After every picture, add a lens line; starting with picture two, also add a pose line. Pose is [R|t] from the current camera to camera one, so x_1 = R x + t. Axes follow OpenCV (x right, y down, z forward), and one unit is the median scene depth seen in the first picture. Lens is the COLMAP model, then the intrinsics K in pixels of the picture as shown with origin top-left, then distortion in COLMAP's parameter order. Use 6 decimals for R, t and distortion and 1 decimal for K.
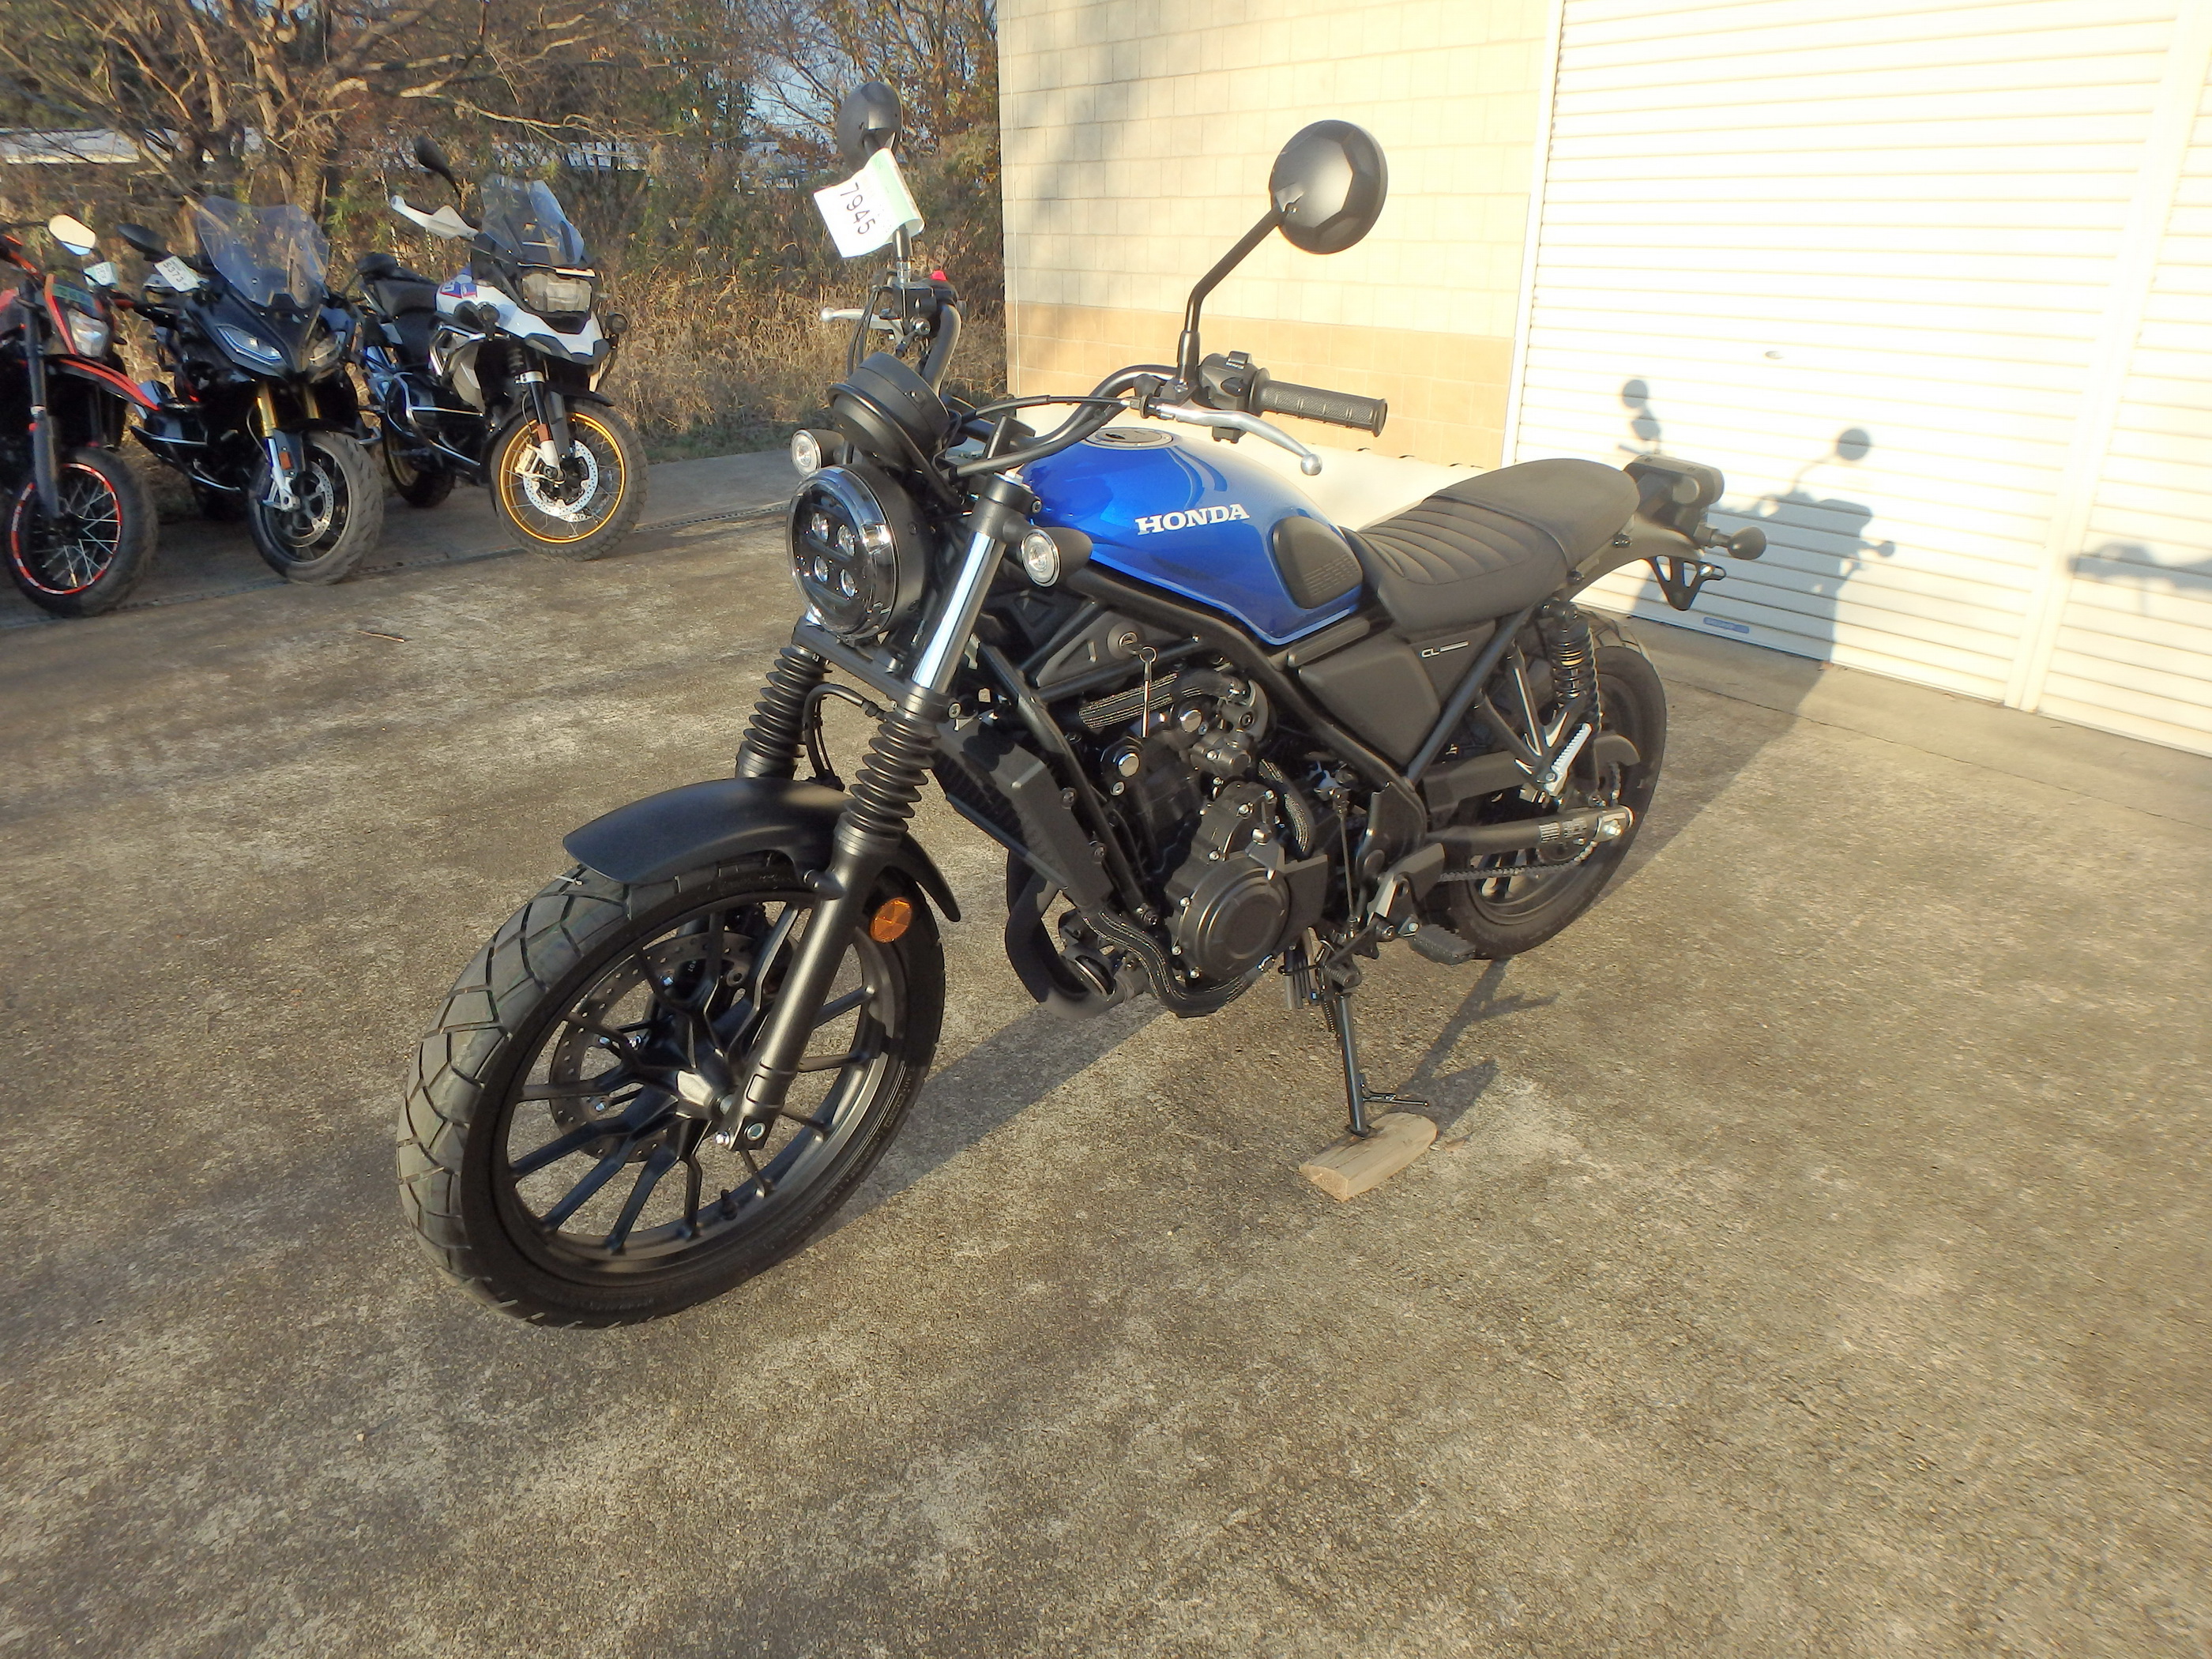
lens RADIAL K [[1387.2, 0, 1099.5], [0, 1387.2, 821.4], [0, 0, 1]] dist [-0.041751, 0.012618]
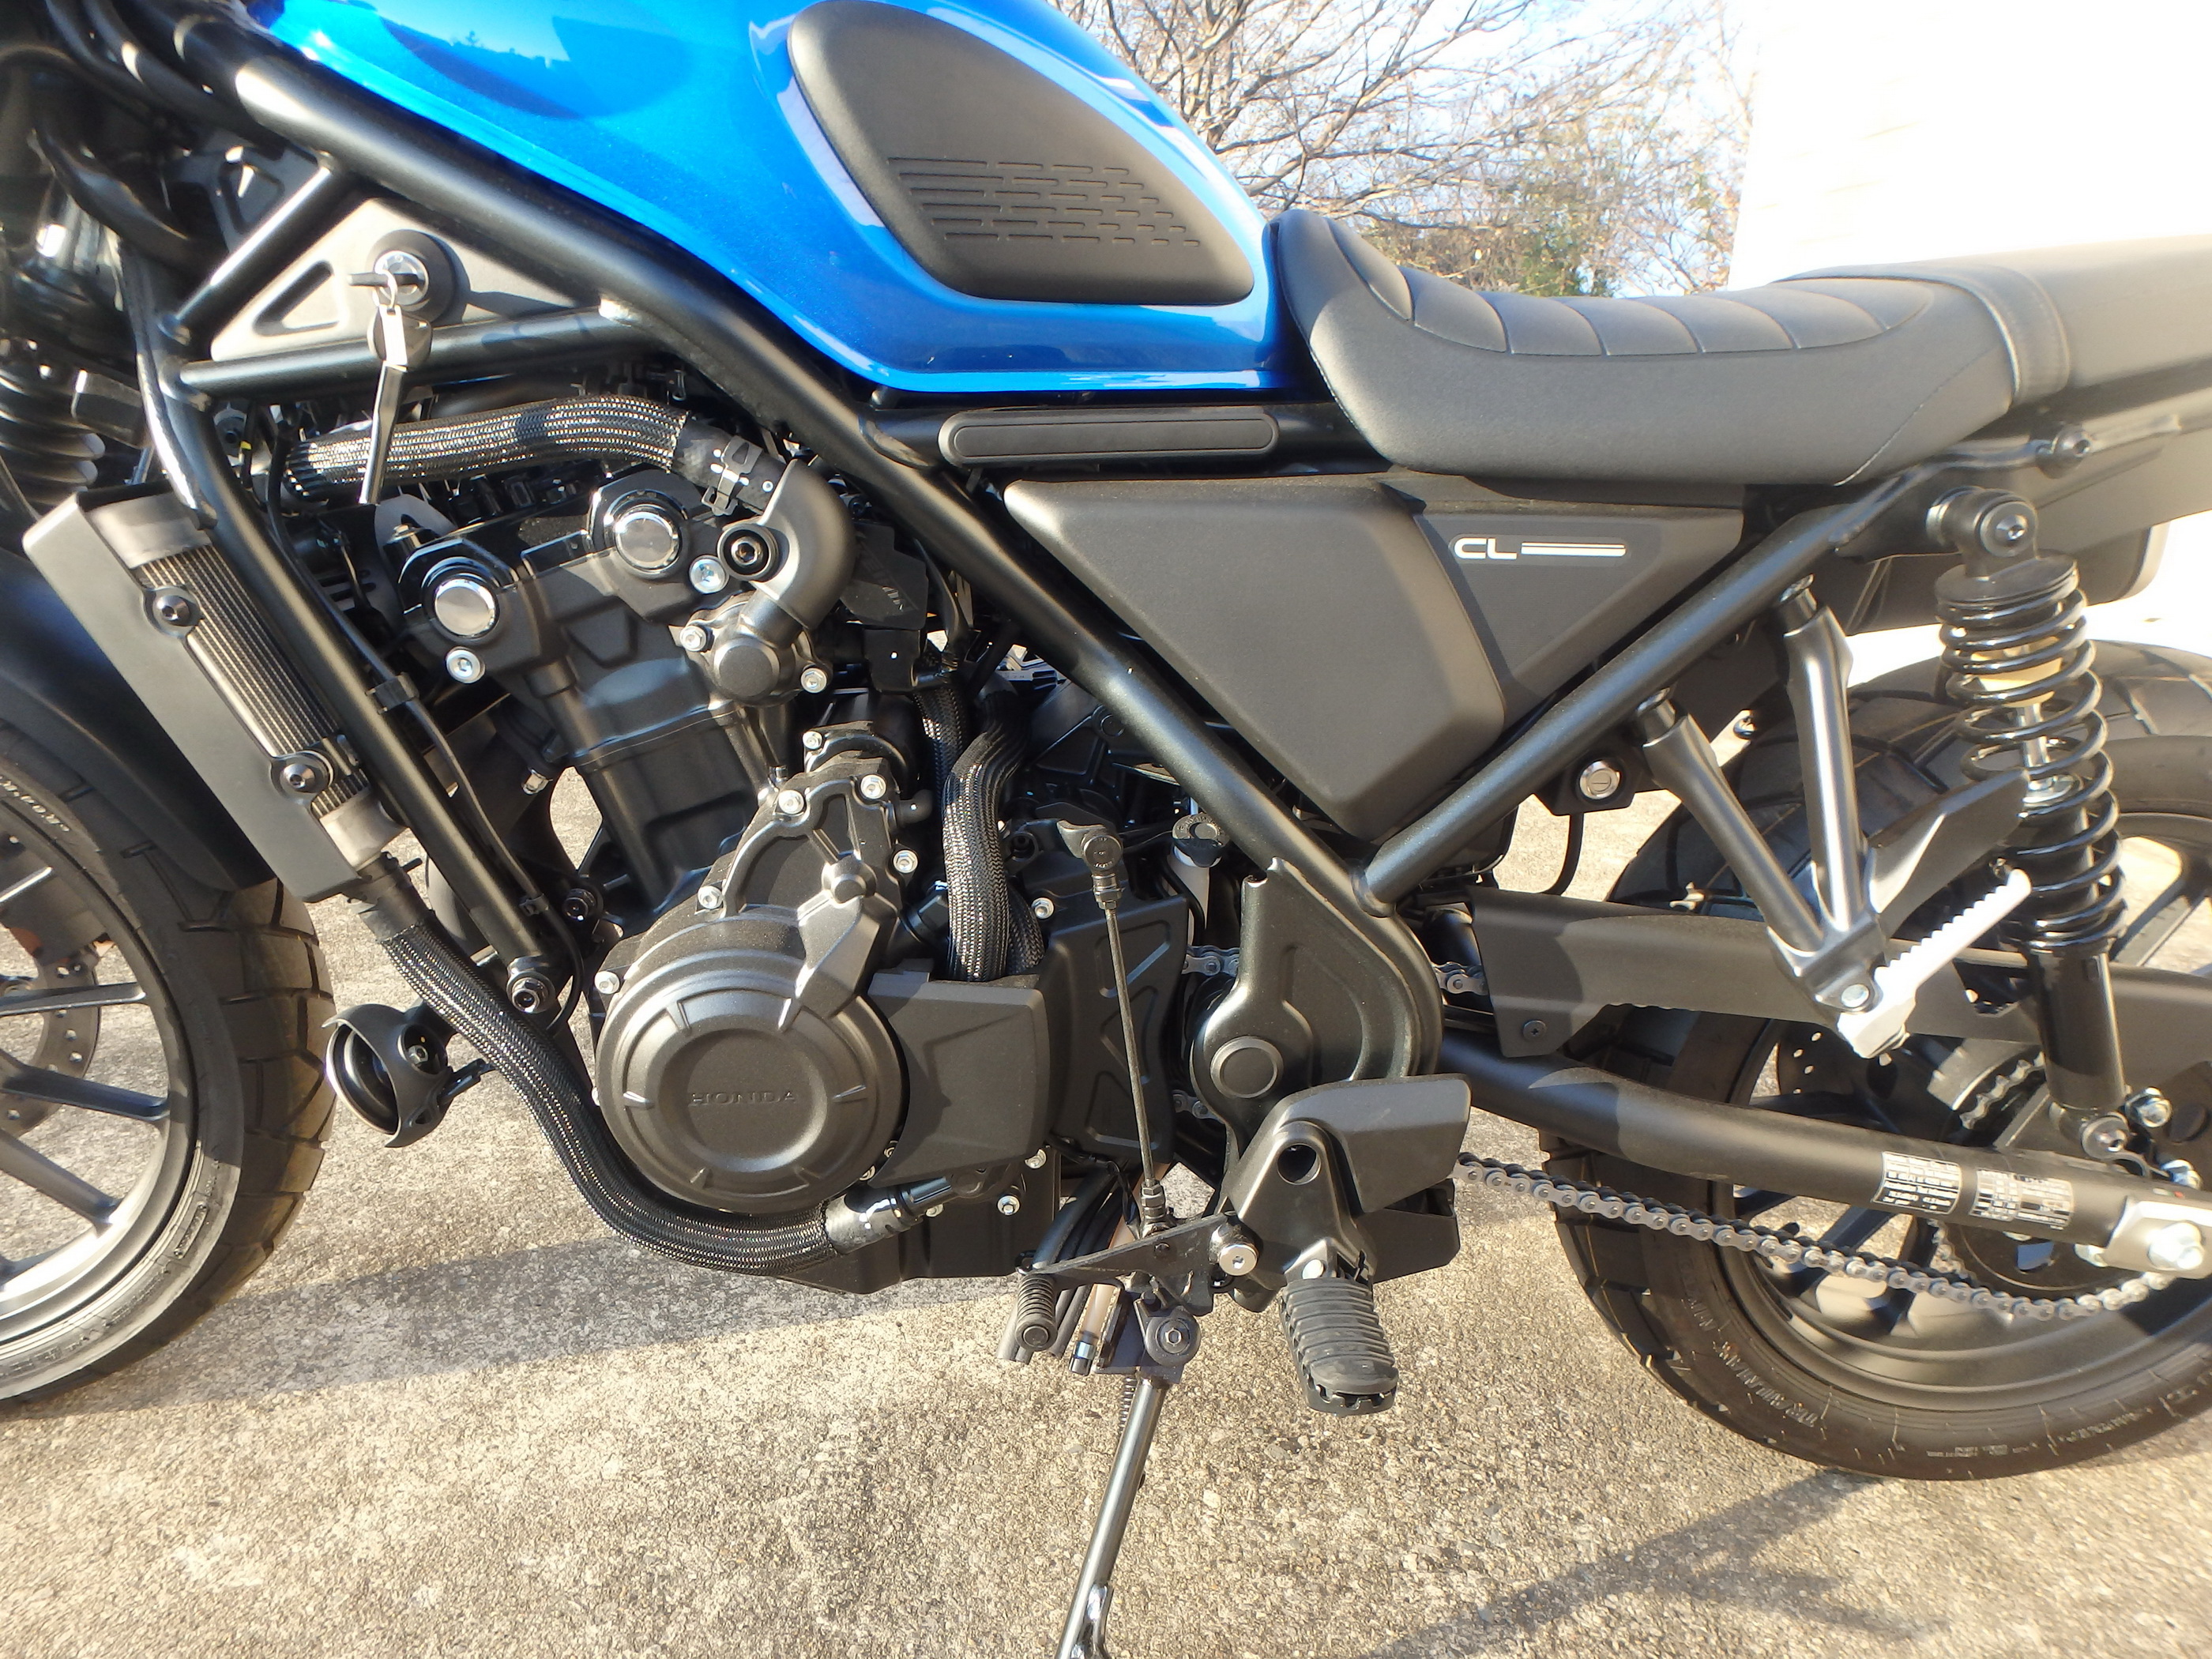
lens RADIAL K [[1387.2, 0, 1120.5], [0, 1387.2, 831.3], [0, 0, 1]] dist [-0.041751, 0.012618]
pose [[0.832443, 0.202299, -0.515862, 0.378551], [-0.273119, 0.959827, -0.064328, -0.001222], [0.482125, 0.194442, 0.854253, 0.675184]]
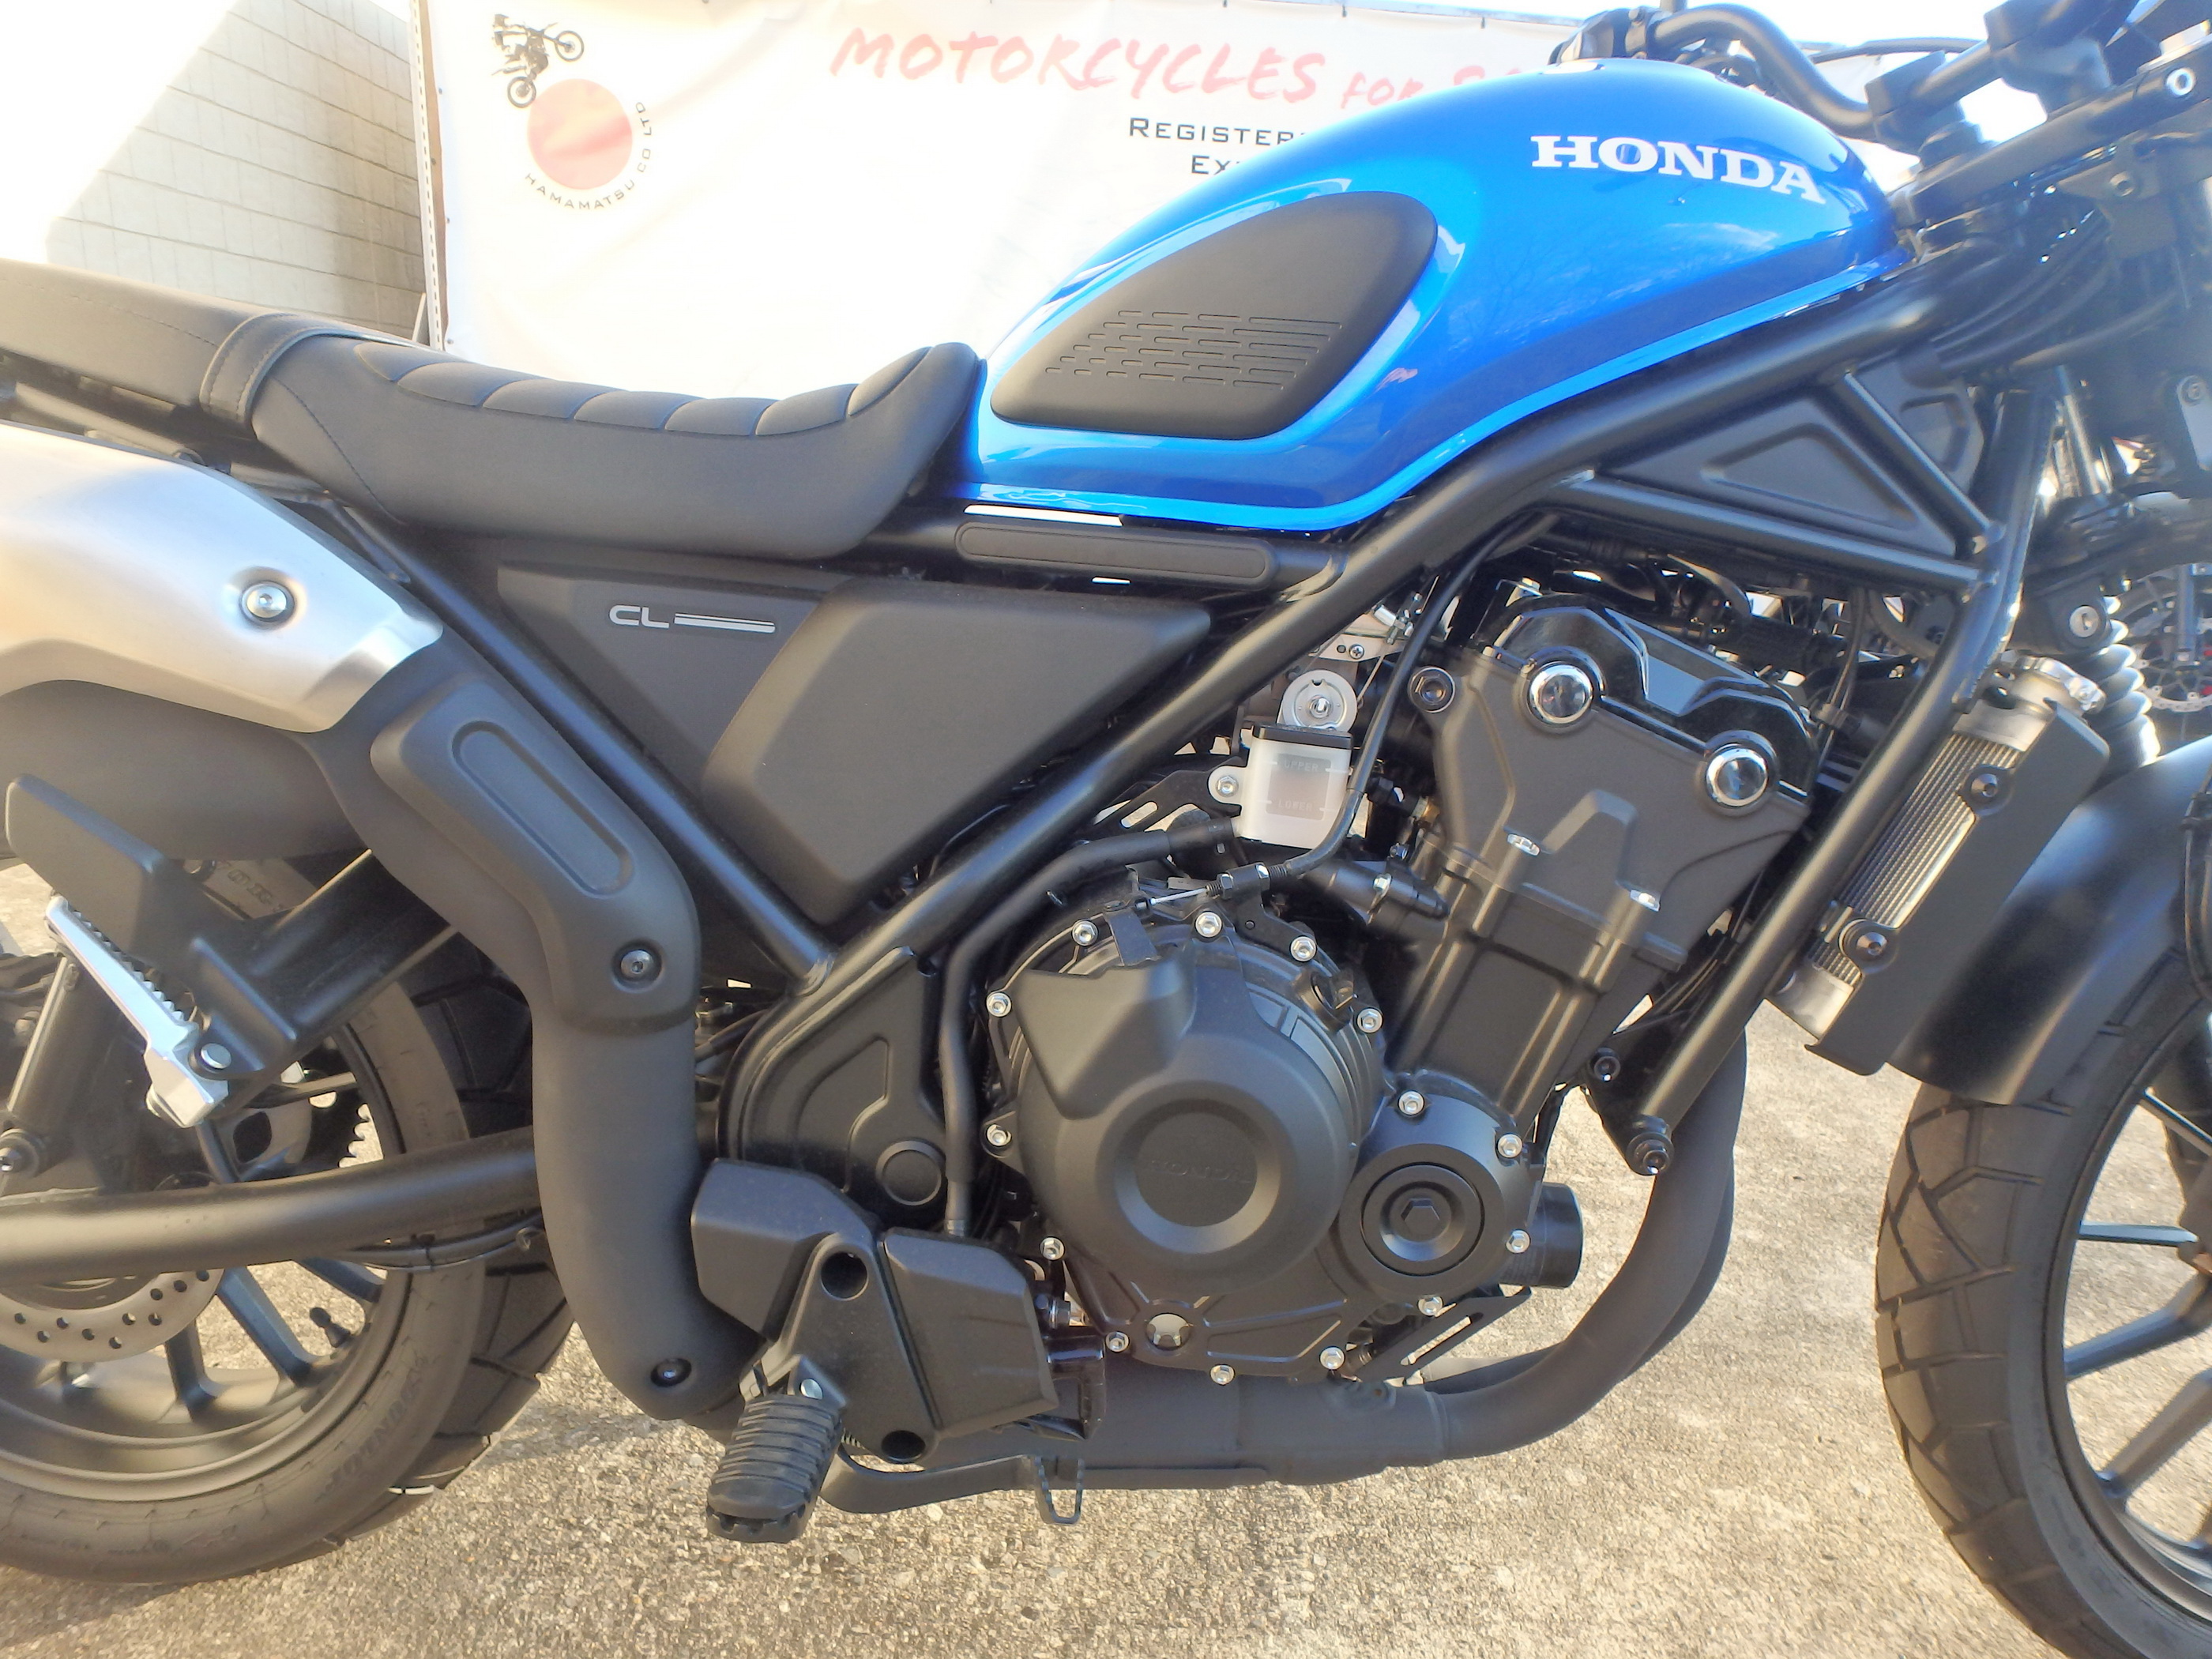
lens RADIAL K [[1387.2, 0, 1123.4], [0, 1387.2, 784.1], [0, 0, 1]] dist [-0.041751, 0.012618]
pose [[-0.785983, -0.186084, 0.589579, -0.156687], [0.217554, 0.809390, 0.545489, -0.336011], [-0.578706, 0.557011, -0.595683, 1.324012]]
